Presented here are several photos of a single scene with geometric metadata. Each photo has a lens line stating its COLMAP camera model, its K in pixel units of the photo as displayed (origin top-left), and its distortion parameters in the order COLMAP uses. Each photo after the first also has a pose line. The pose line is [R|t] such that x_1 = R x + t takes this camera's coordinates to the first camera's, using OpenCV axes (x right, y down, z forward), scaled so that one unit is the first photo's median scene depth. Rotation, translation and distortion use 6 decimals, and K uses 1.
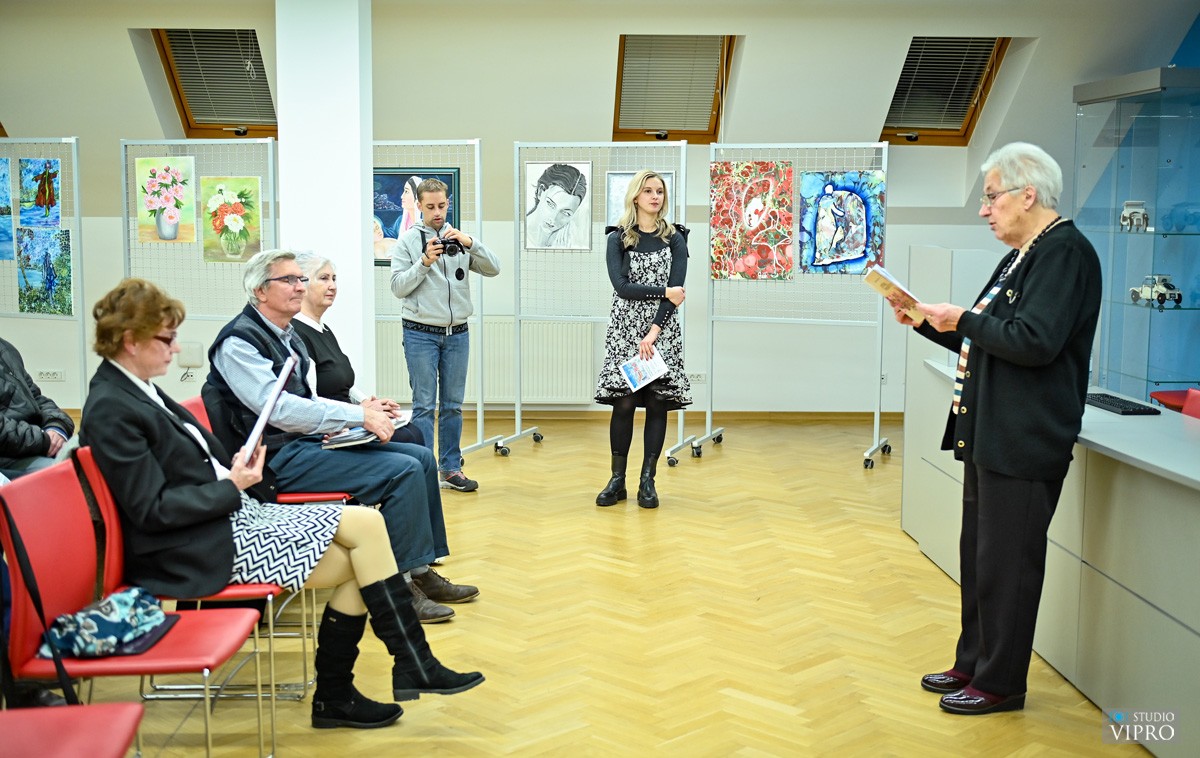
lens RADIAL K [[1476.4, 0, 600.0], [0, 1476.4, 379.0], [0, 0, 1]] dist [0.005024, 0.019326]
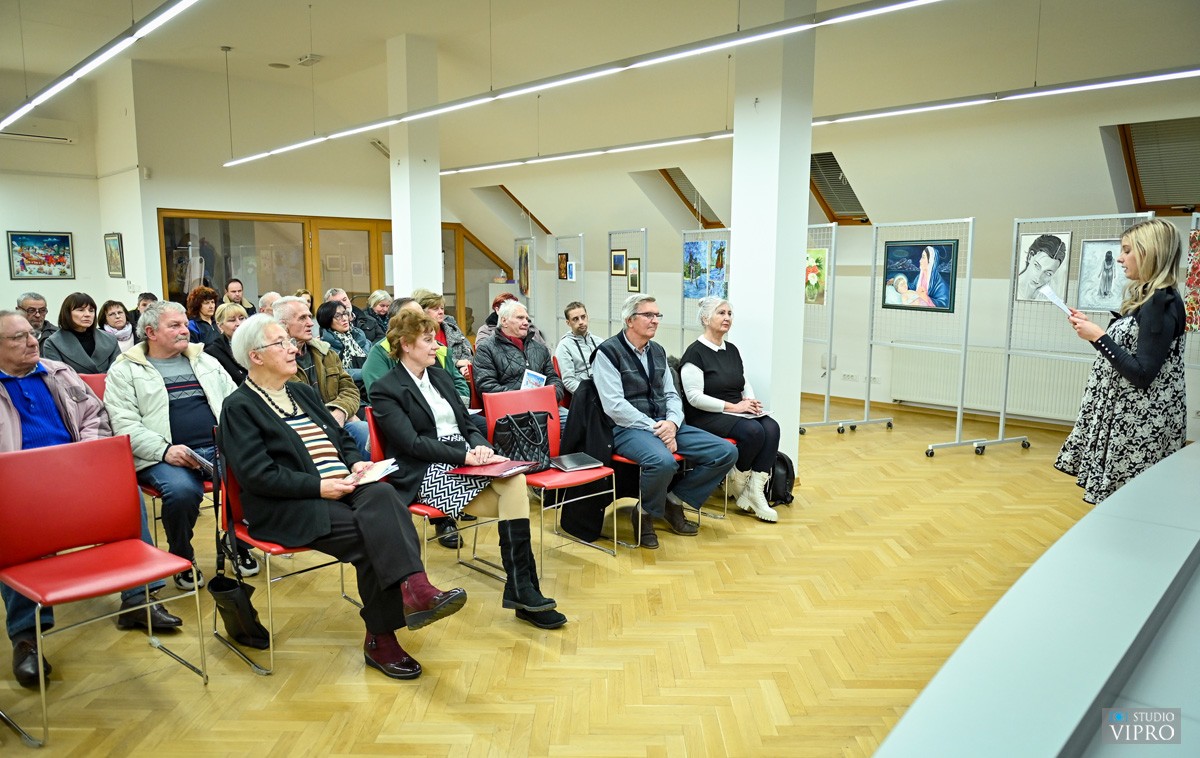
lens RADIAL K [[823.8, 0, 600.0], [0, 823.8, 379.0], [0, 0, 1]] dist [-0.008084, -0.007167]
pose [[0.691998, 0.095074, -0.715612, 0.227616], [-0.084181, 0.995154, 0.050810, -0.025283], [0.716975, 0.025080, 0.696648, 0.234080]]
